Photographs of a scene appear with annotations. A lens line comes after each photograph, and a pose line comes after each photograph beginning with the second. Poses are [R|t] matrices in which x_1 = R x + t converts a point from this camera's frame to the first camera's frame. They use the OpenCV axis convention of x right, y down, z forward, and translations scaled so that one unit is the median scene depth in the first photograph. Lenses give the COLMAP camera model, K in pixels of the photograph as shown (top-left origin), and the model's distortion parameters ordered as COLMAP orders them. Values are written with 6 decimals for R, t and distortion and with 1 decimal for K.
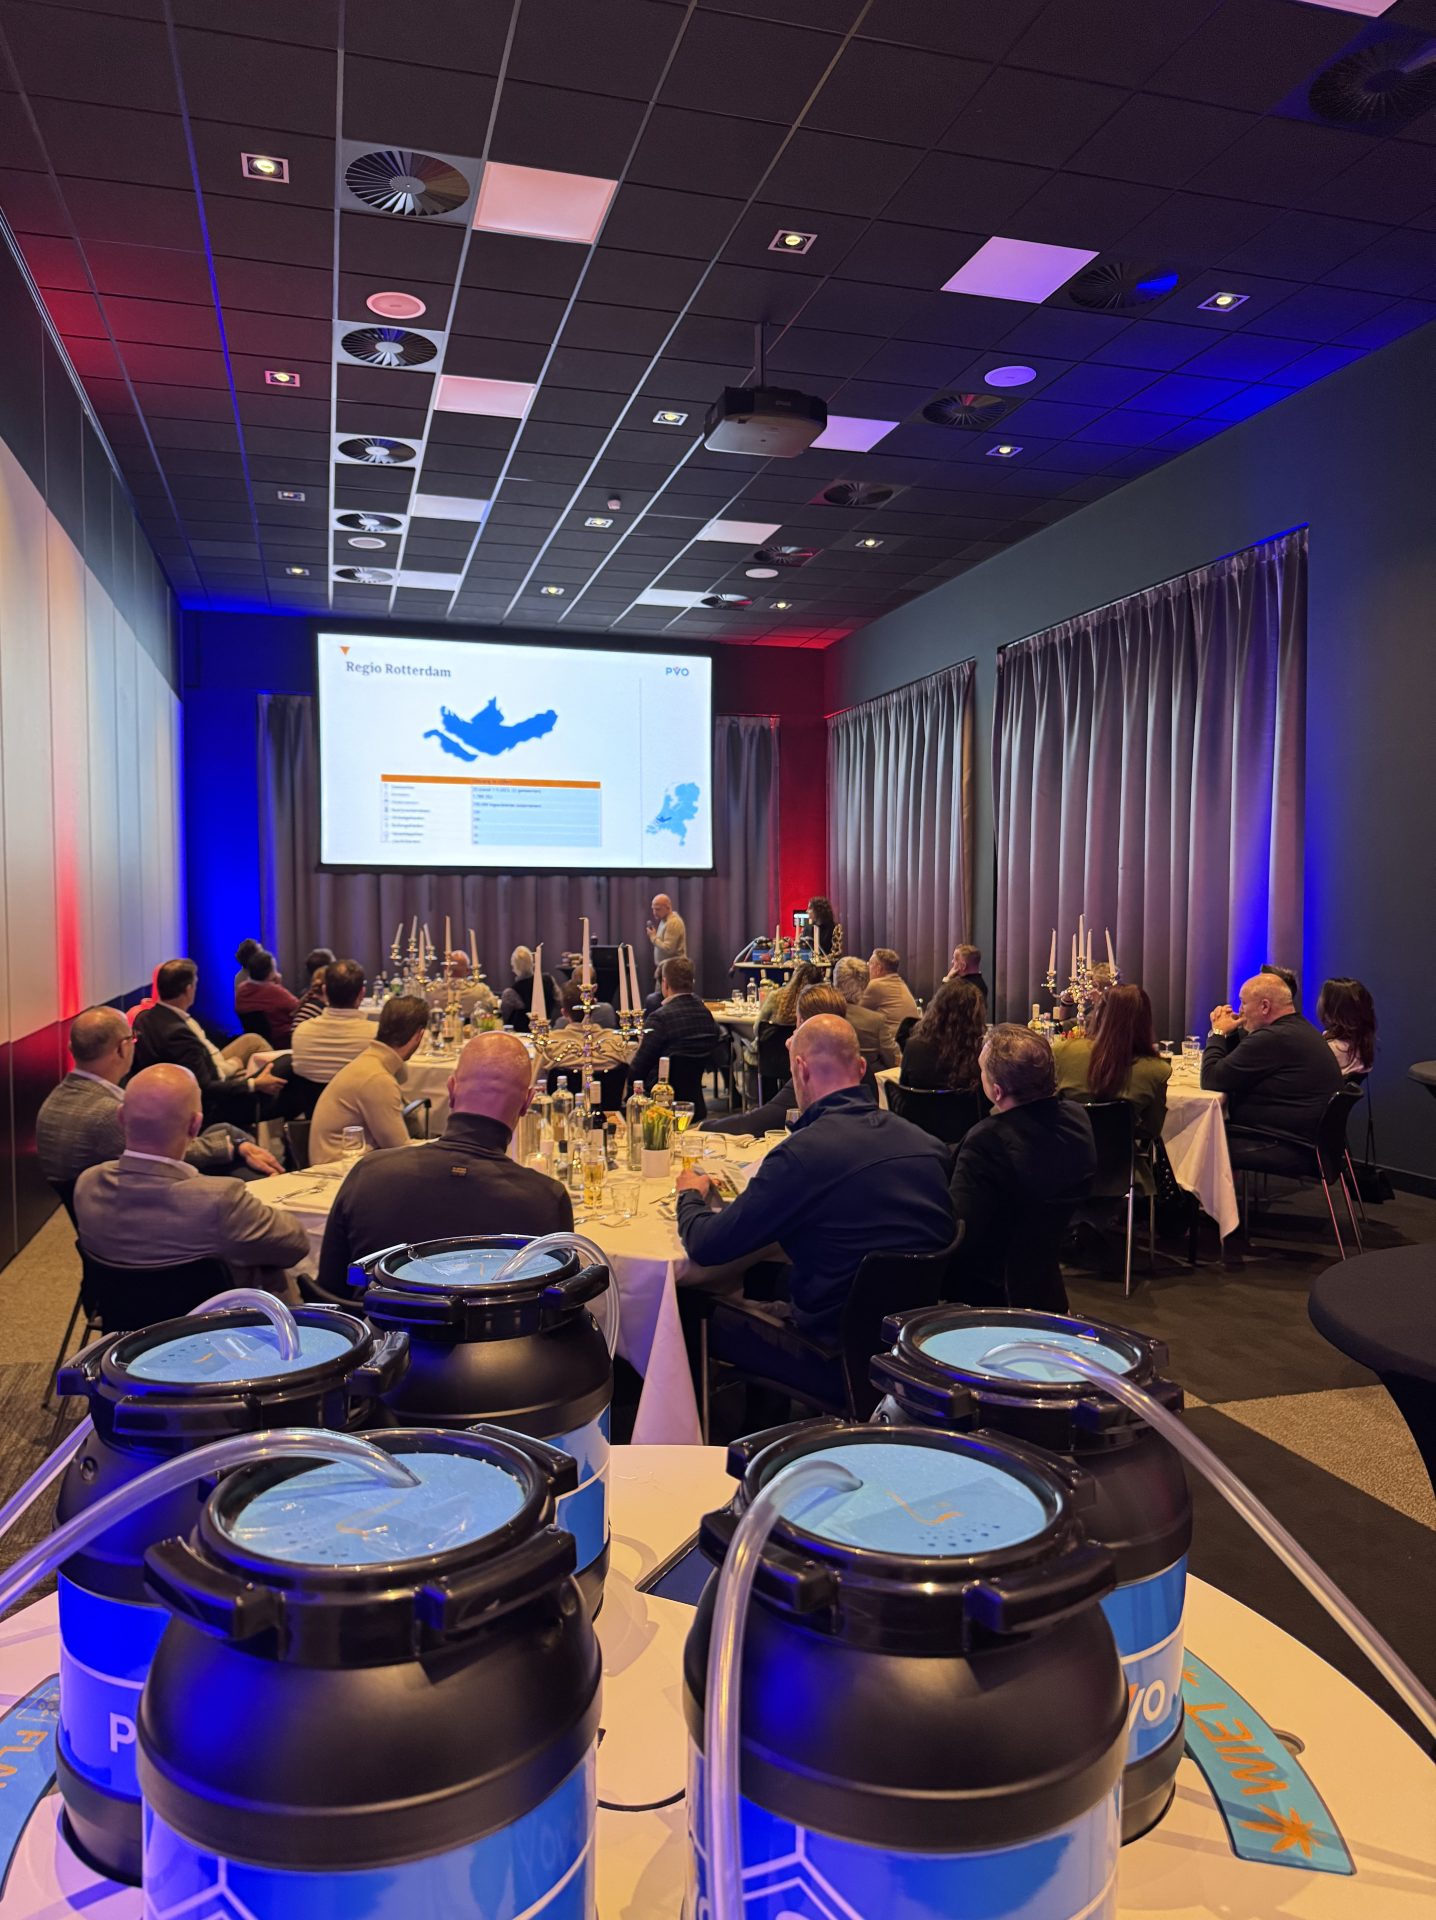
lens RADIAL K [[1365.1, 0, 712.0], [0, 1365.1, 977.7], [0, 0, 1]] dist [0.022485, -0.017742]
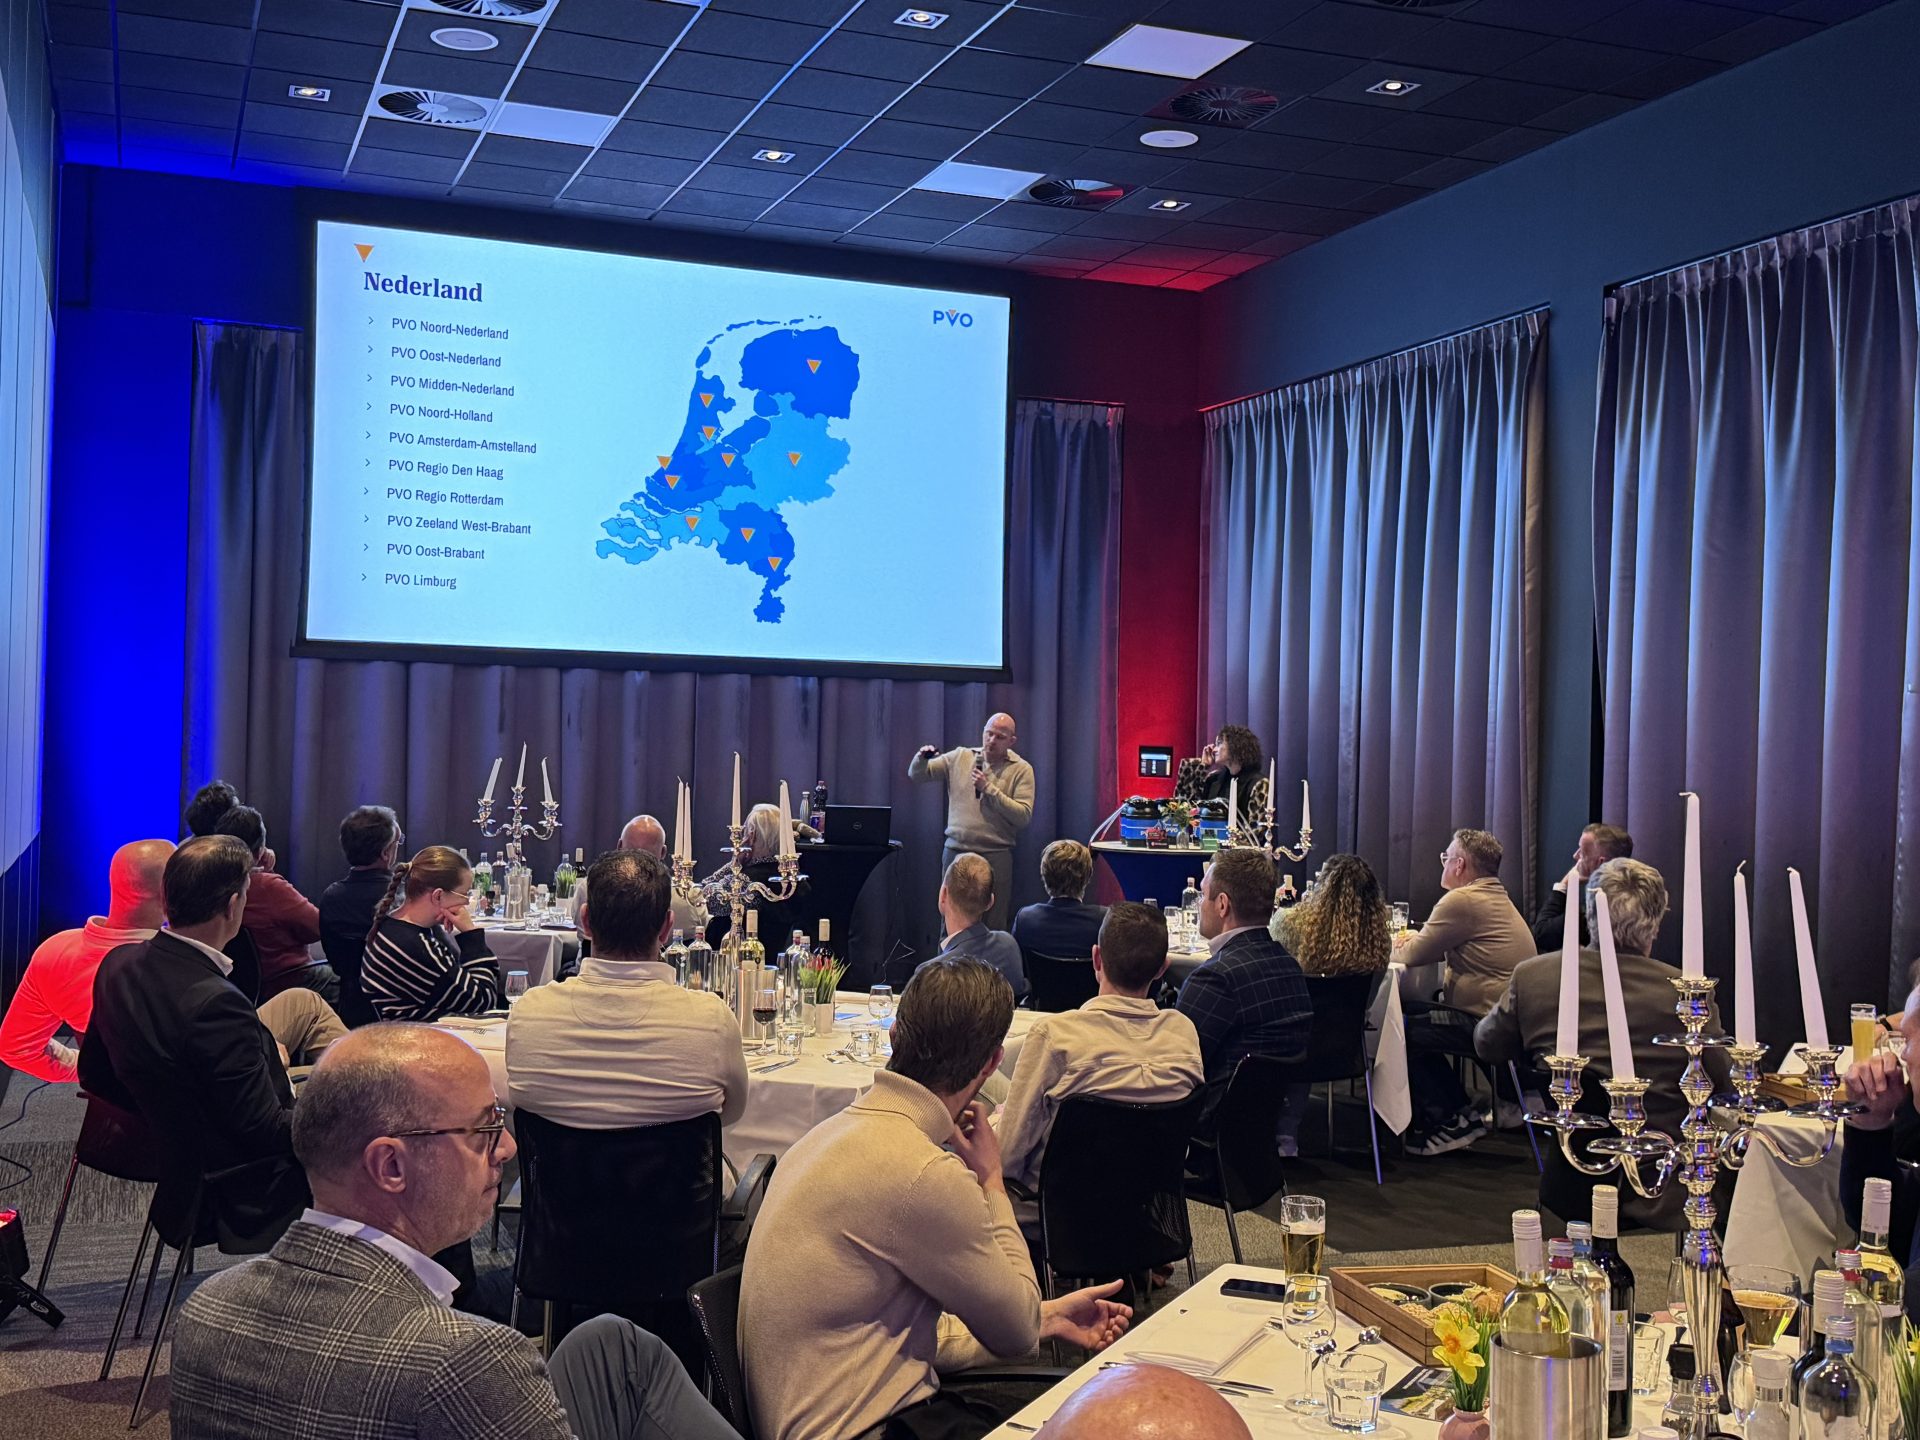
lens RADIAL K [[2171.1, 0, 967.6], [0, 2171.1, 722.7], [0, 0, 1]] dist [0.022980, 0.000000]
pose [[0.995574, 0.025085, 0.090572, -0.103314], [-0.020014, 0.998203, -0.056477, -0.007943], [-0.091826, 0.054415, 0.994287, 0.127490]]
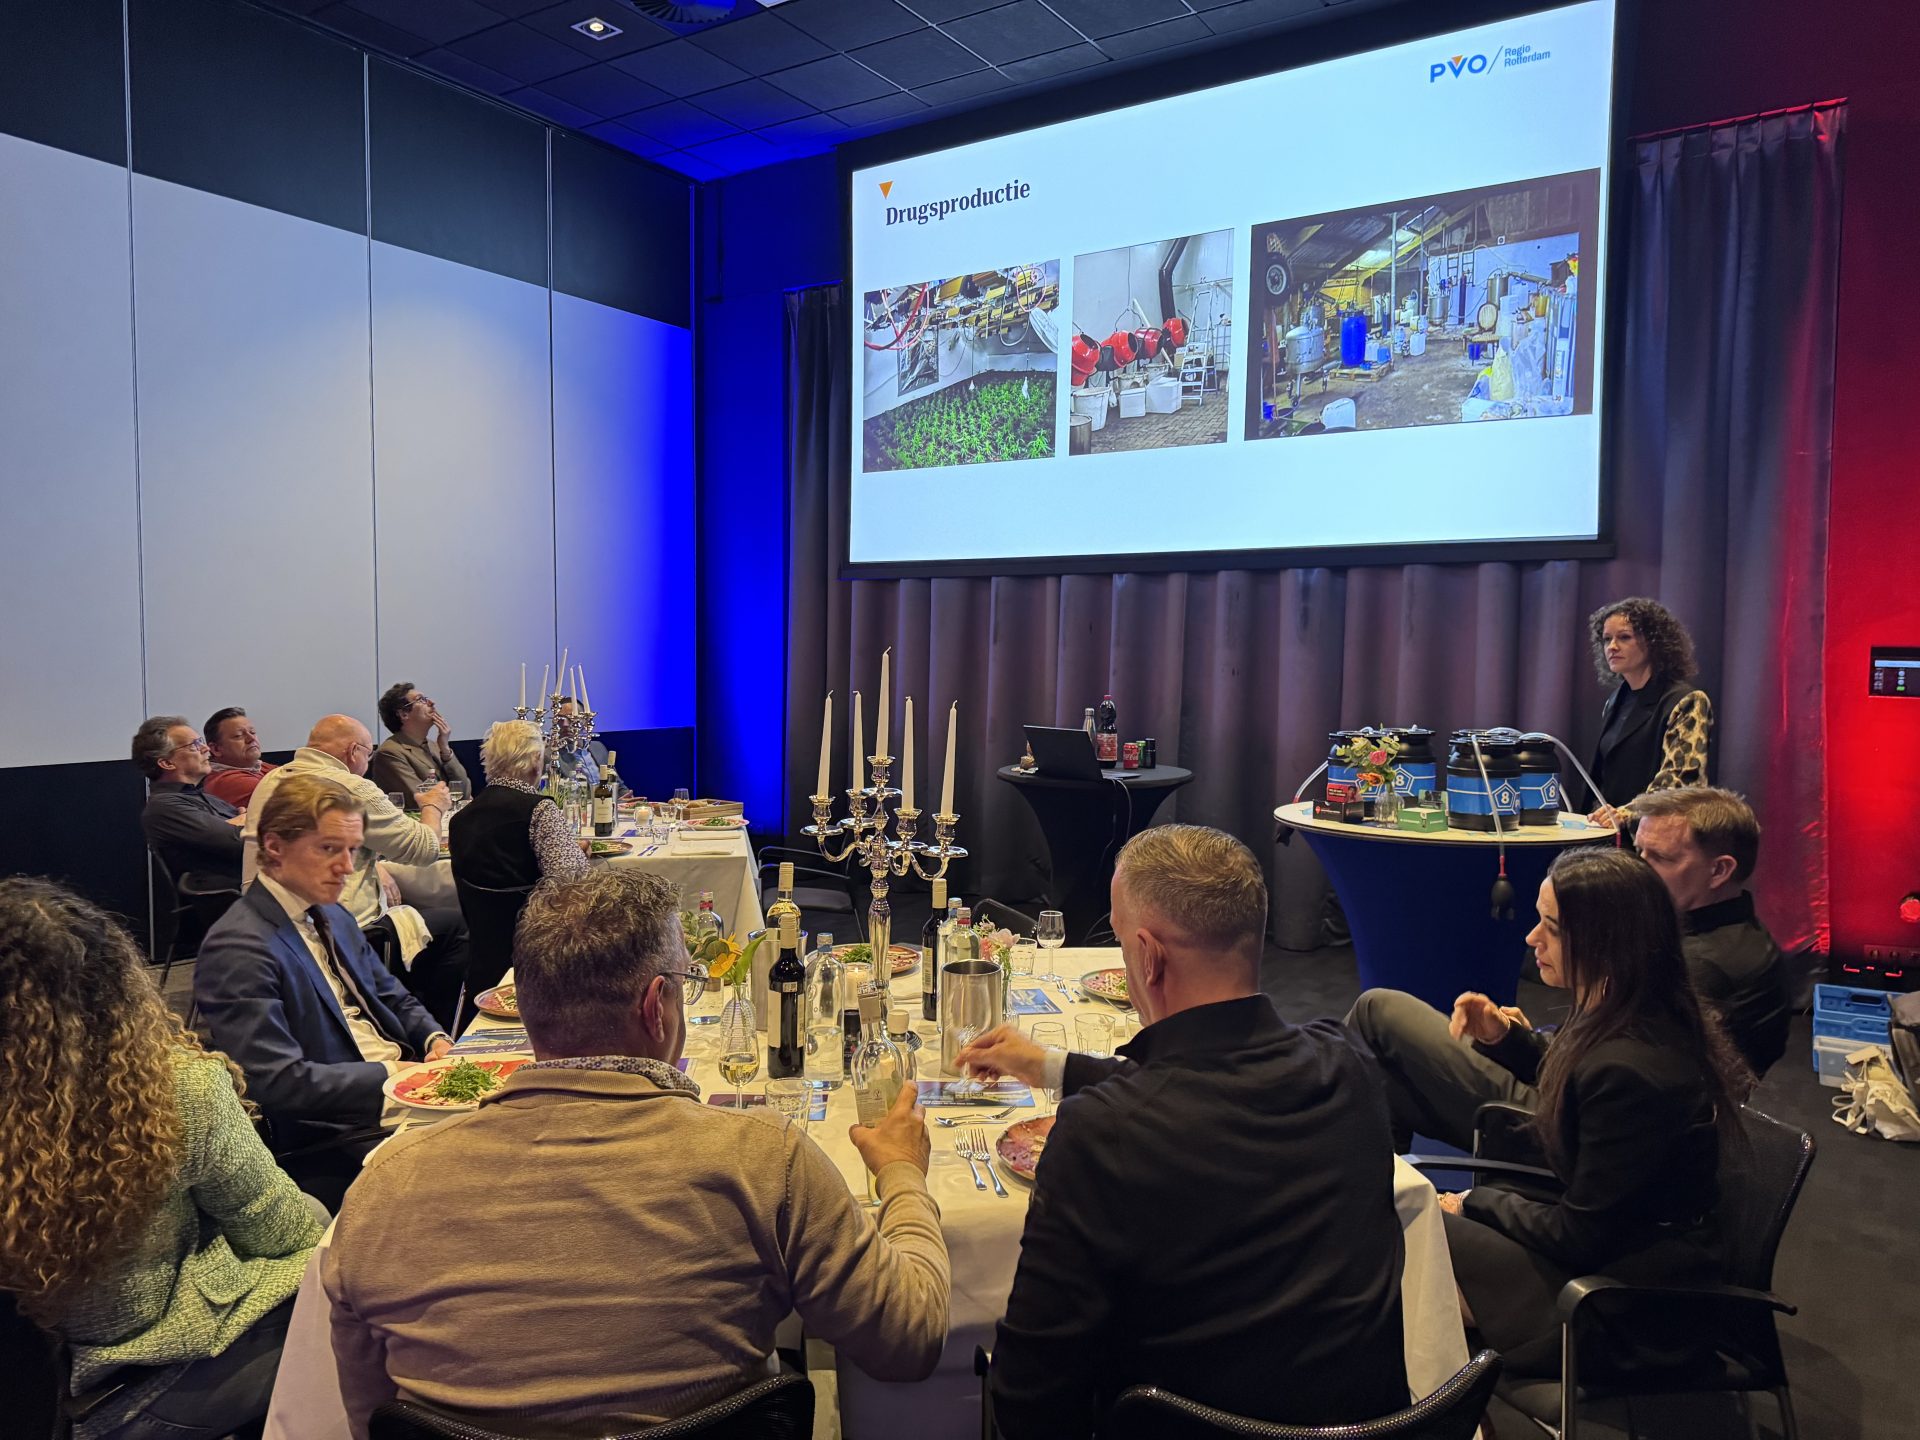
lens RADIAL K [[1365.1, 0, 942.4], [0, 1365.1, 729.3], [0, 0, 1]] dist [0.022485, -0.017742]
pose [[0.645981, 0.049346, -0.761757, 0.196922], [-0.045606, 0.998621, 0.026015, -0.029657], [0.761990, 0.017935, 0.647340, 0.656393]]
